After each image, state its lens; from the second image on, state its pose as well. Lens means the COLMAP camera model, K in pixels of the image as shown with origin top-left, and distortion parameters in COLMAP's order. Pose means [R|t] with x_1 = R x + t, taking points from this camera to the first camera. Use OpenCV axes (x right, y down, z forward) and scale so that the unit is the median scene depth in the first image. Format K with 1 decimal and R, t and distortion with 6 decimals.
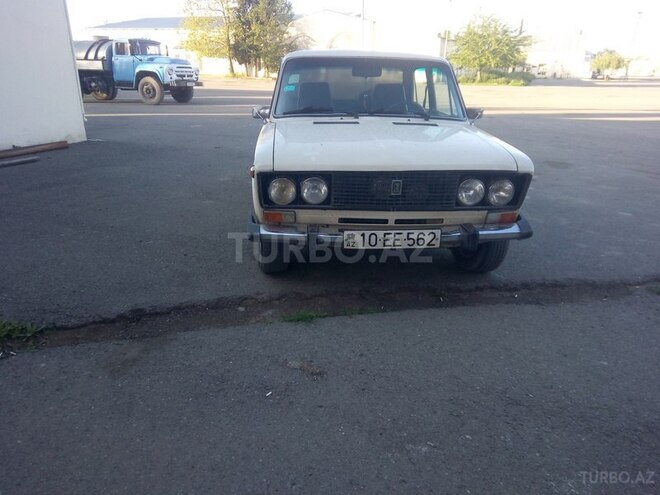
lens RADIAL K [[470.8, 0, 330.0], [0, 470.8, 247.5], [0, 0, 1]] dist [0.031475, 0.002282]
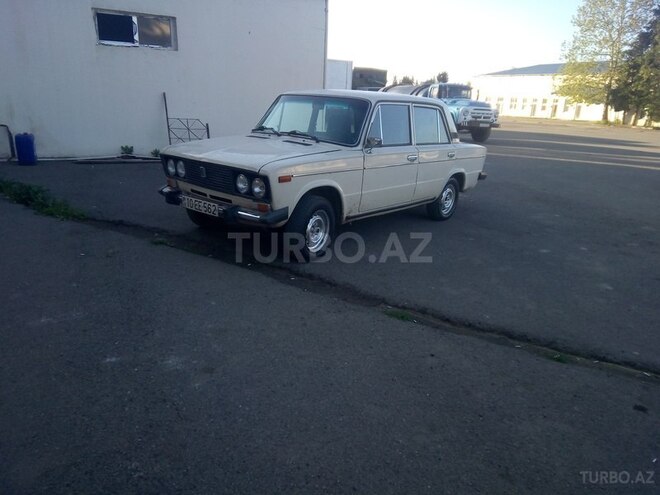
lens RADIAL K [[470.8, 0, 330.0], [0, 470.8, 247.5], [0, 0, 1]] dist [0.031475, 0.002282]
pose [[0.737214, 0.228453, -0.635866, 0.179152], [-0.280538, 0.959644, 0.019528, -0.004332], [0.614666, 0.163989, 0.771553, 0.011254]]
